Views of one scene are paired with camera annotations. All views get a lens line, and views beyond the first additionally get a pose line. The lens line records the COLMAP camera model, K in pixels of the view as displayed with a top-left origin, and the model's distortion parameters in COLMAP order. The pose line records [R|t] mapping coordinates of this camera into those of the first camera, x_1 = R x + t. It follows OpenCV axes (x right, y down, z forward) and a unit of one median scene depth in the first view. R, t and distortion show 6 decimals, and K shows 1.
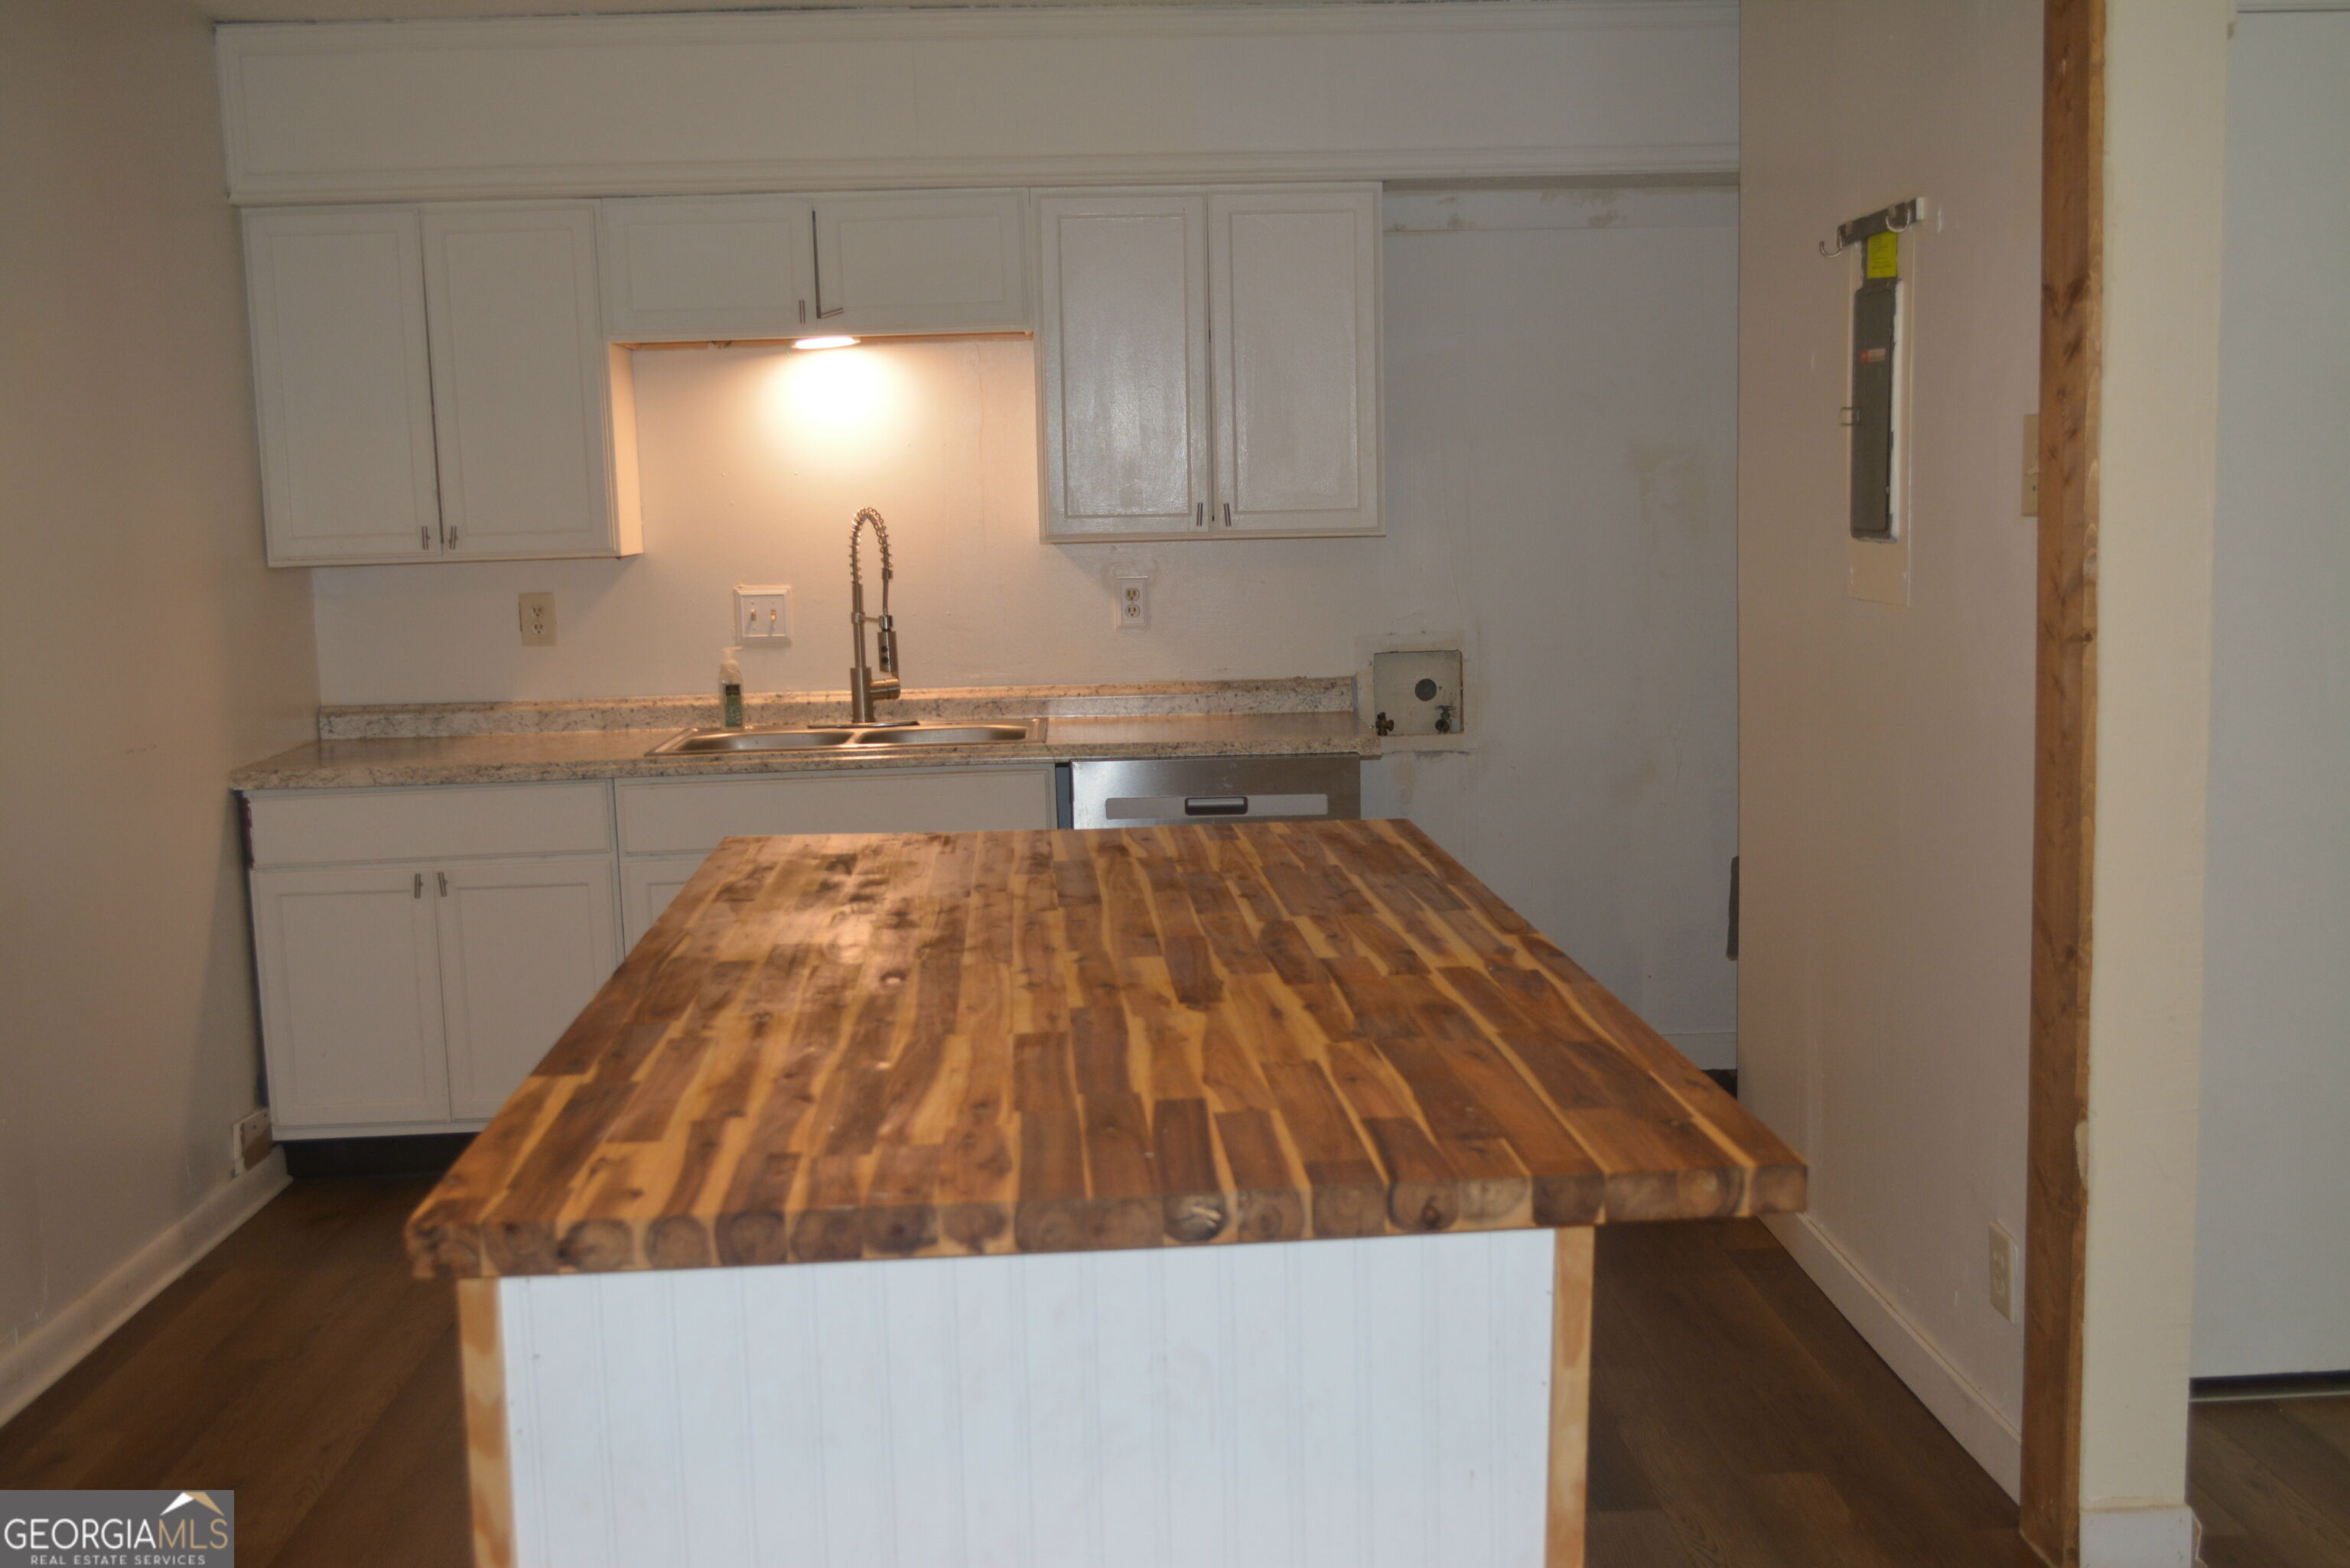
lens RADIAL K [[2466.5, 0, 1175.0], [0, 2466.5, 784.0], [0, 0, 1]] dist [-0.009210, -0.033692]
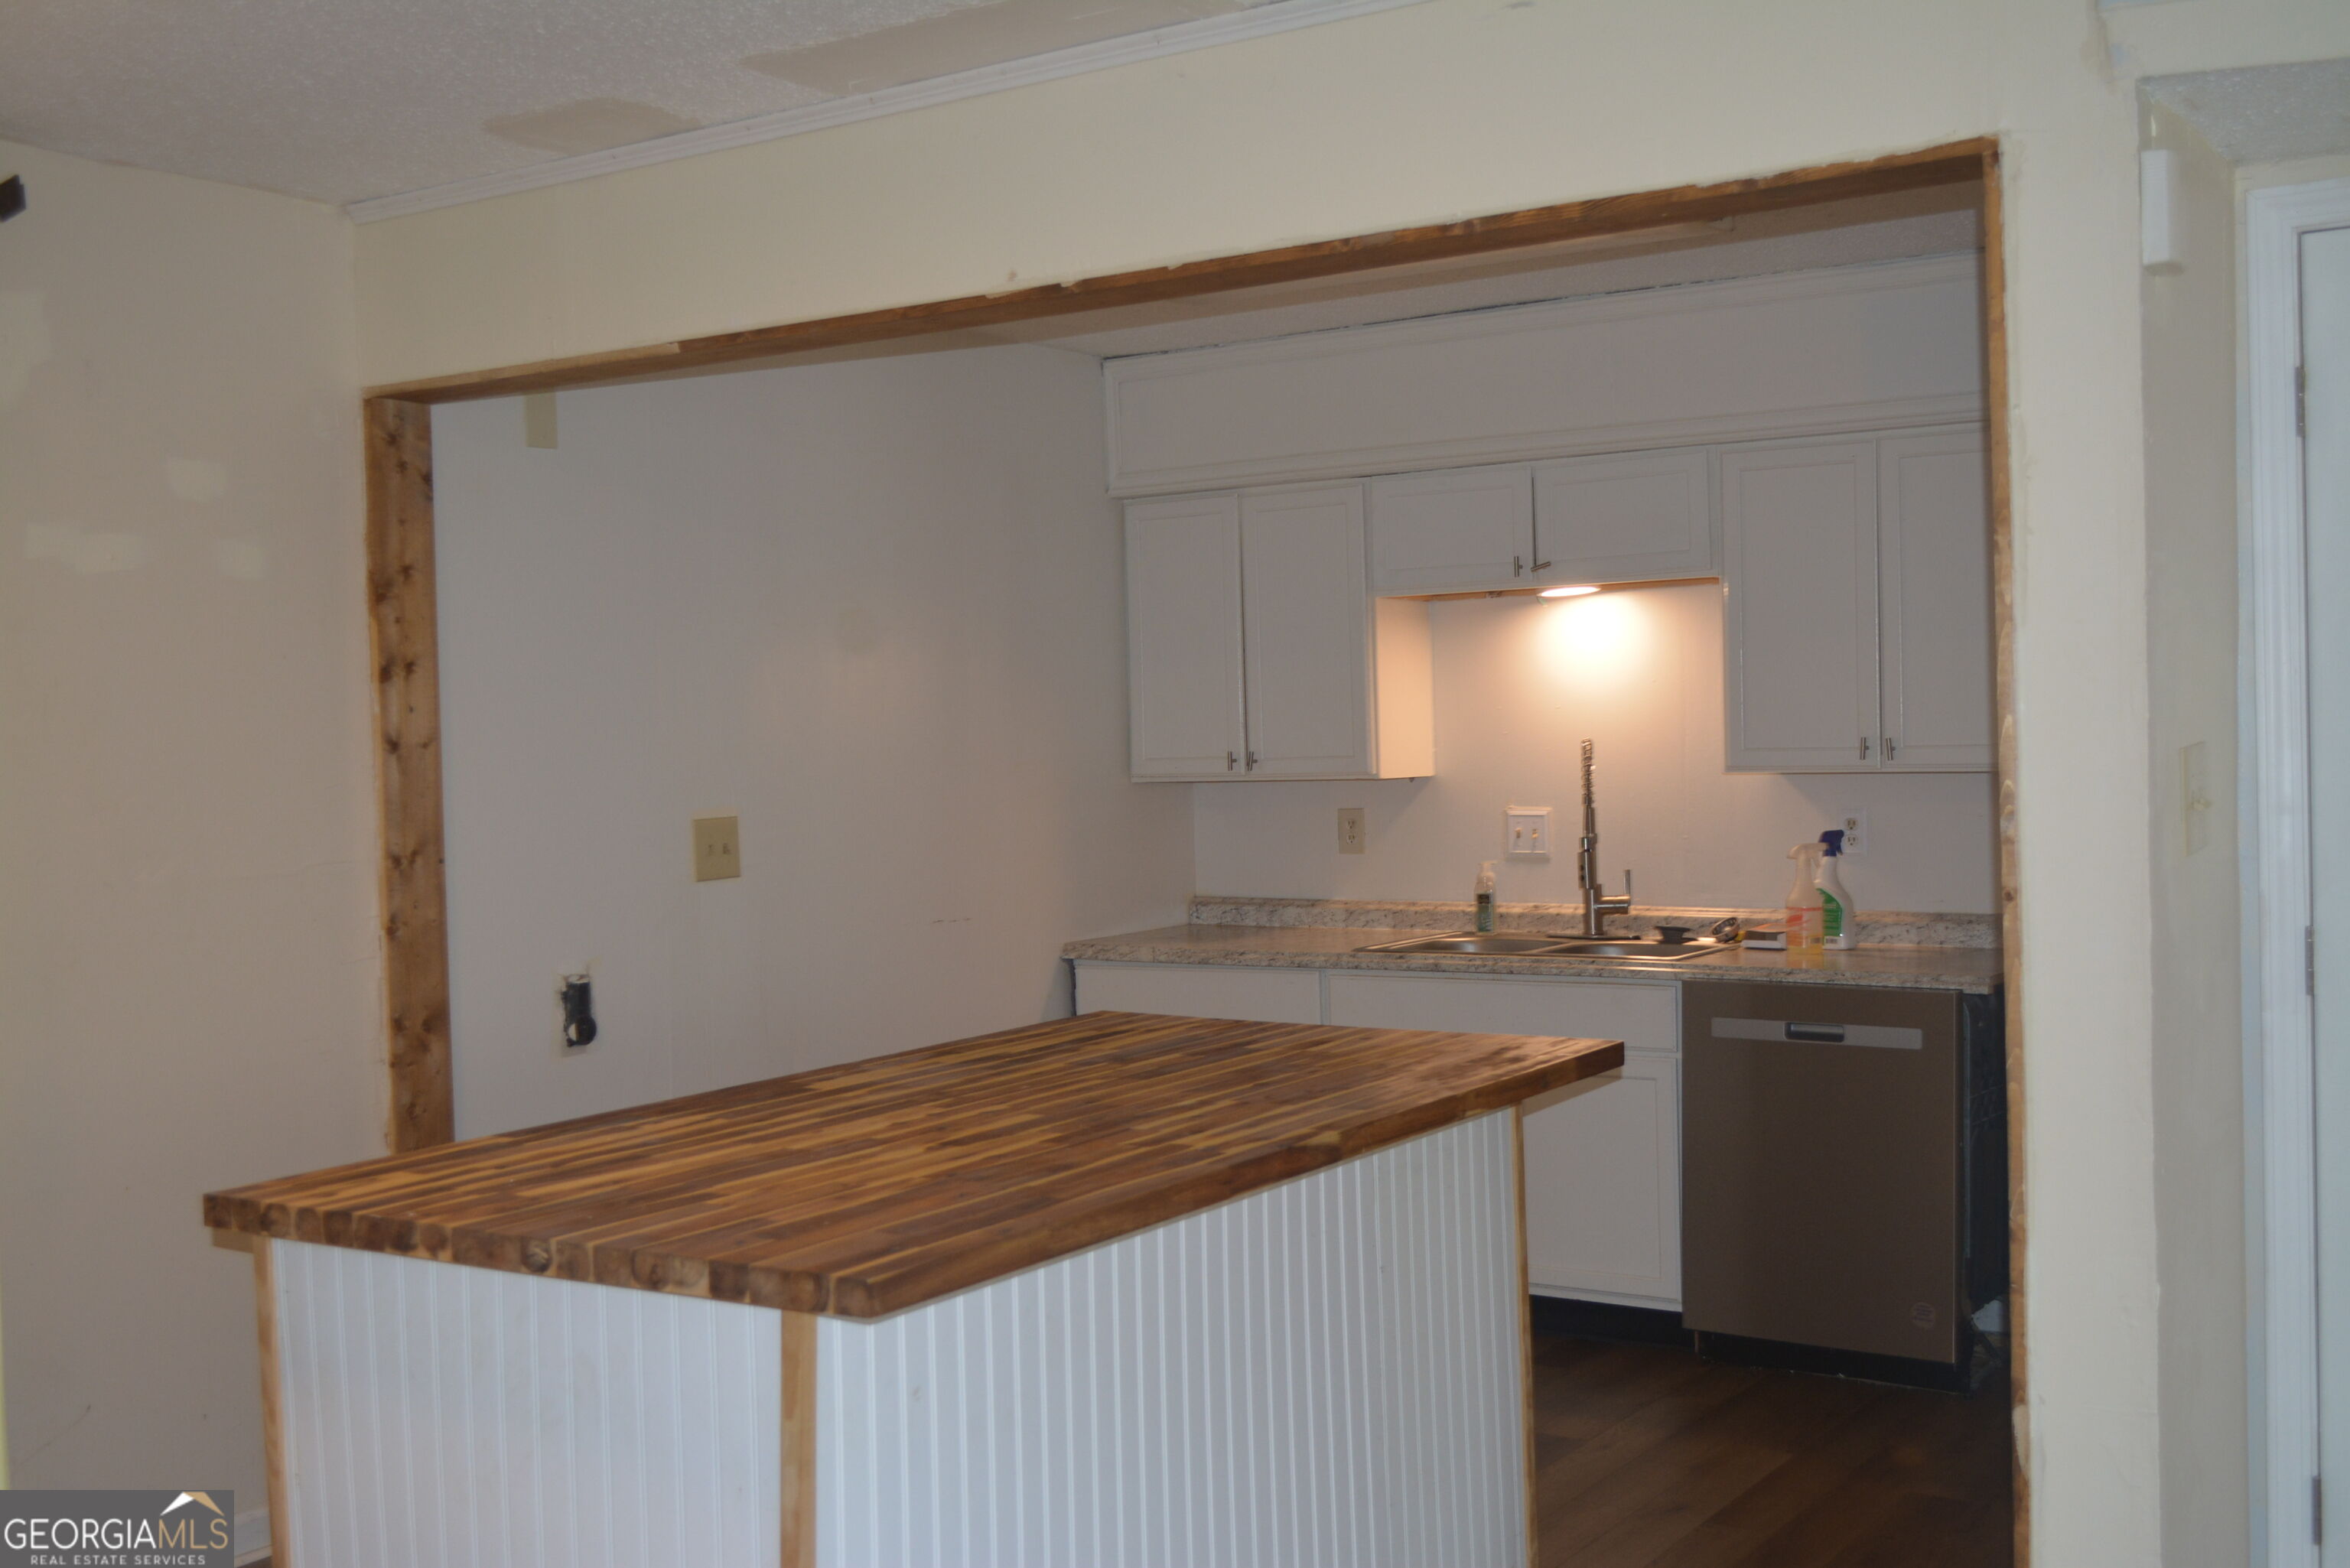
lens RADIAL K [[2466.5, 0, 1175.0], [0, 2466.5, 784.0], [0, 0, 1]] dist [-0.009210, -0.033692]
pose [[0.800907, 0.018915, -0.598489, 0.391275], [-0.068929, 0.995769, -0.060771, -0.012663], [0.594808, 0.089925, 0.798822, 0.013840]]
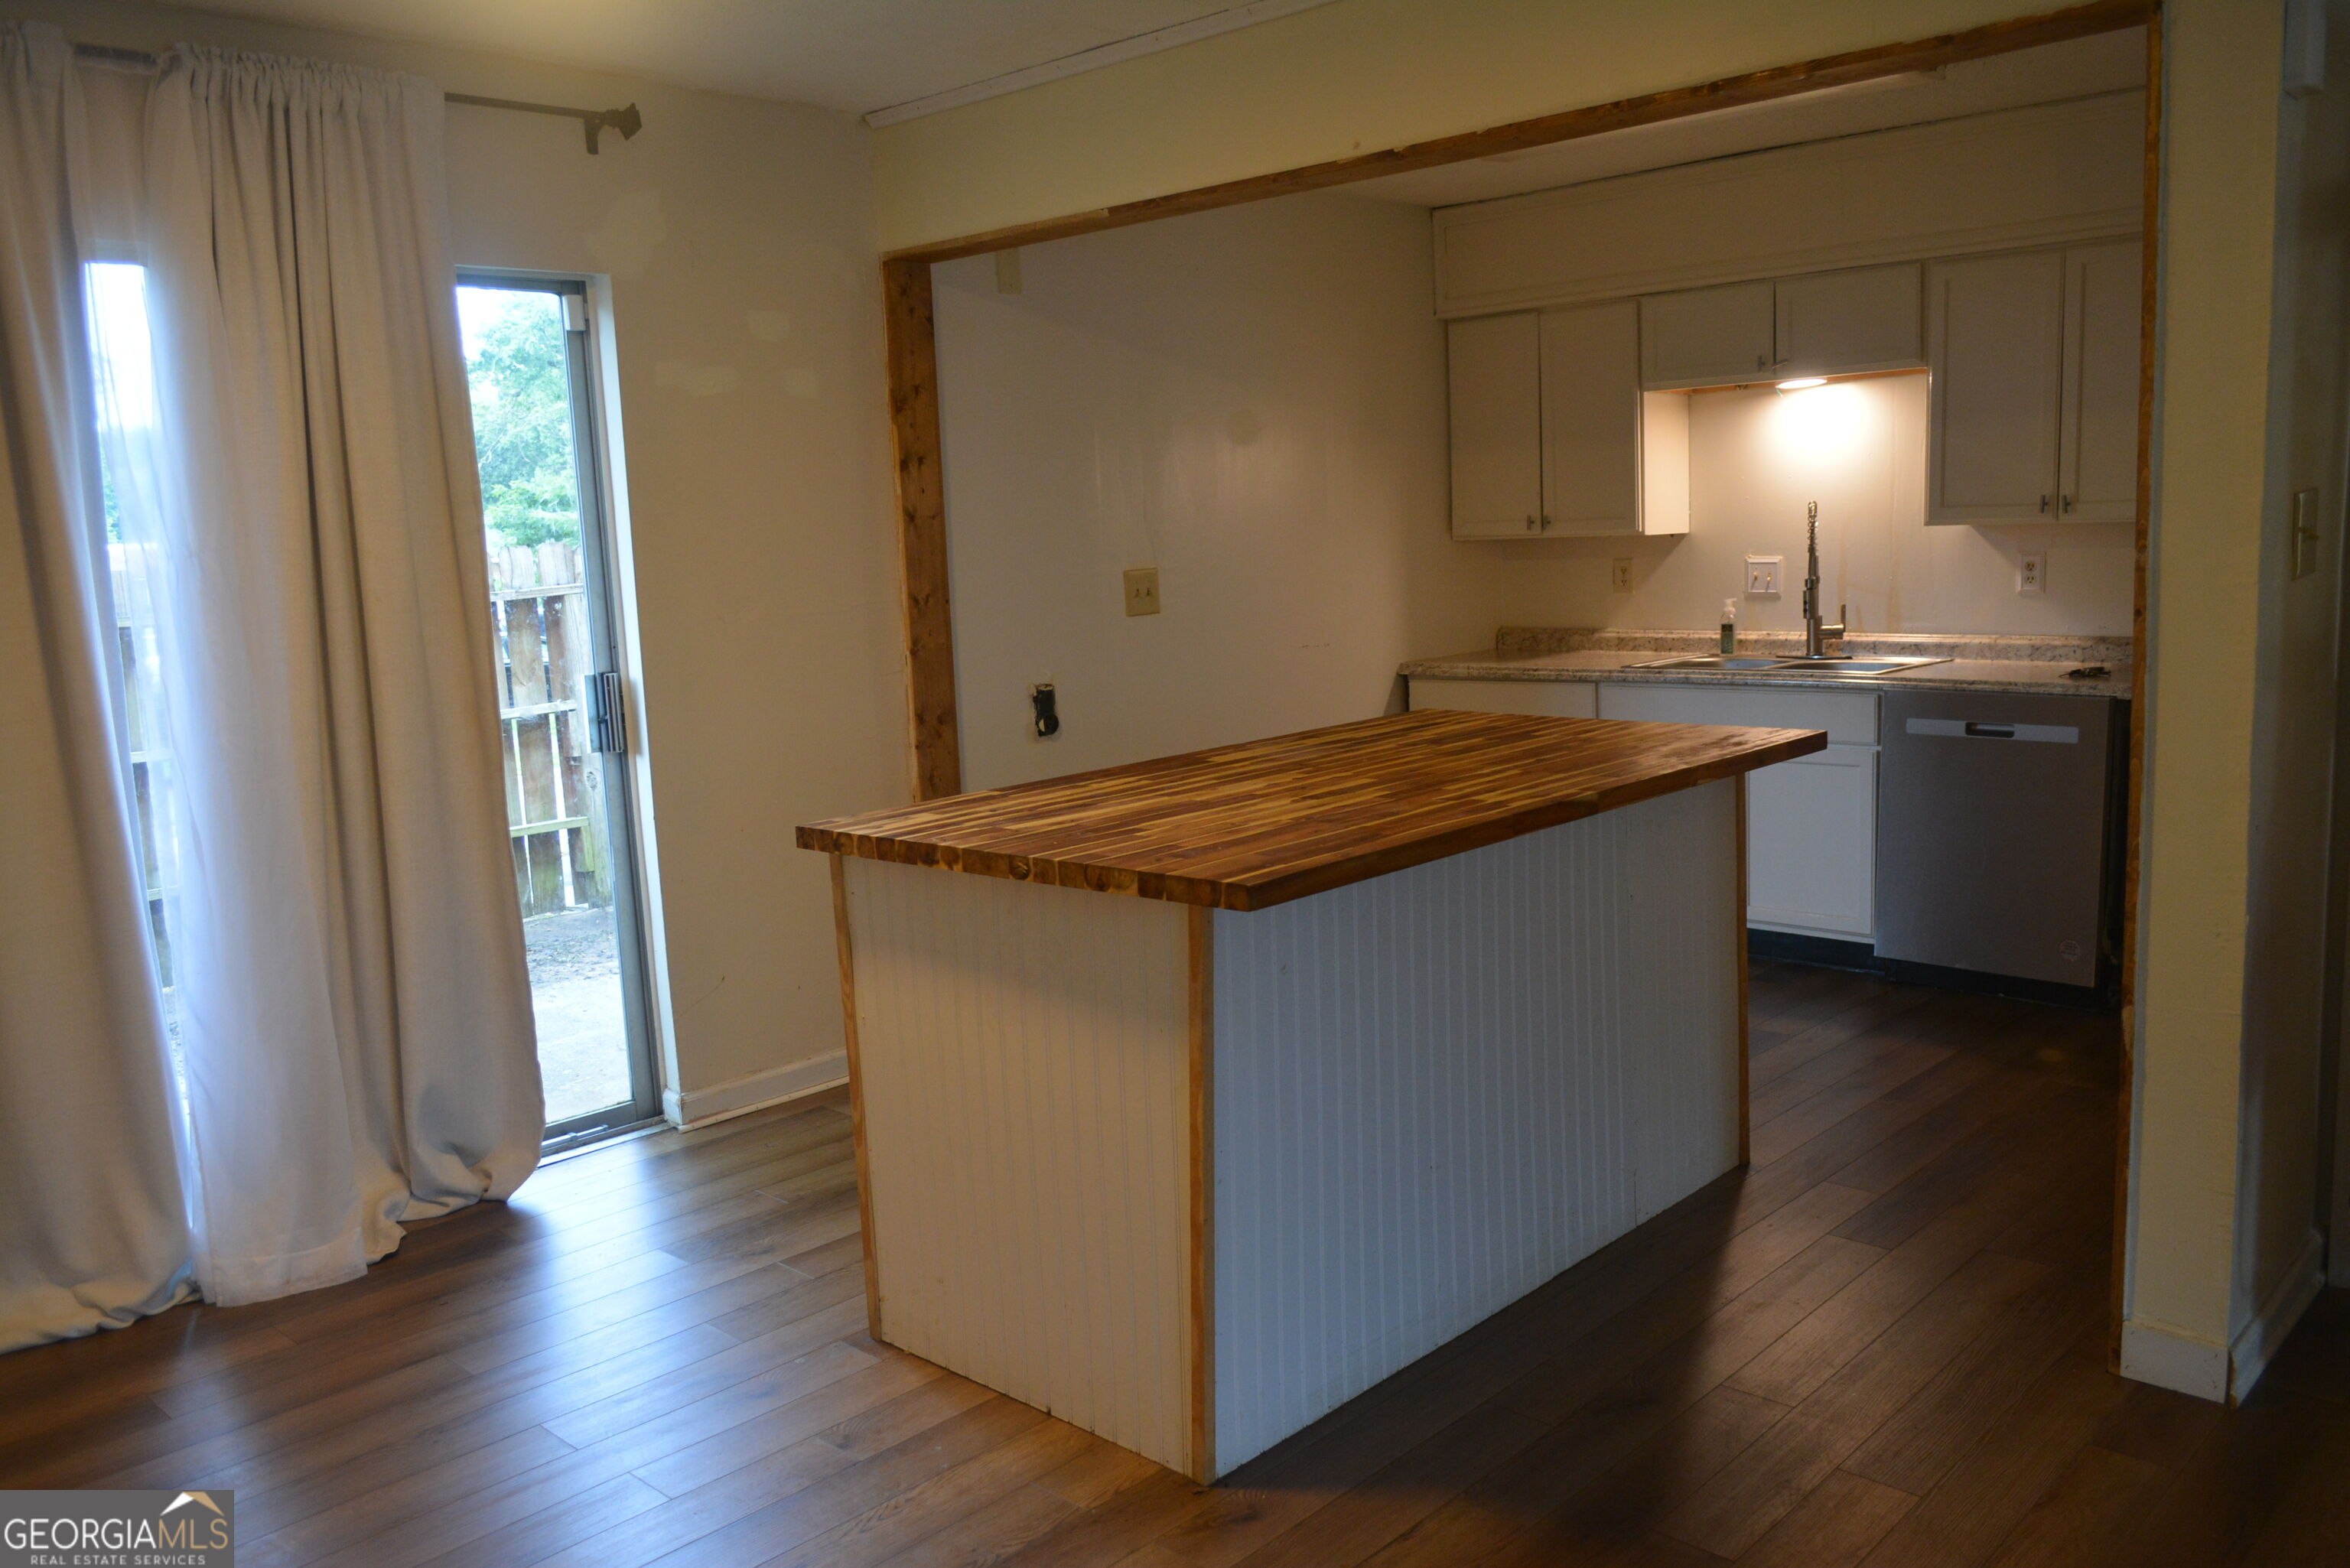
lens RADIAL K [[1873.2, 0, 1175.0], [0, 1873.2, 784.0], [0, 0, 1]] dist [0.002778, -0.003123]
pose [[0.690144, 0.099891, -0.716745, 0.409117], [-0.067263, 0.994994, 0.073903, -0.006639], [0.720539, -0.002793, 0.693408, -0.000236]]
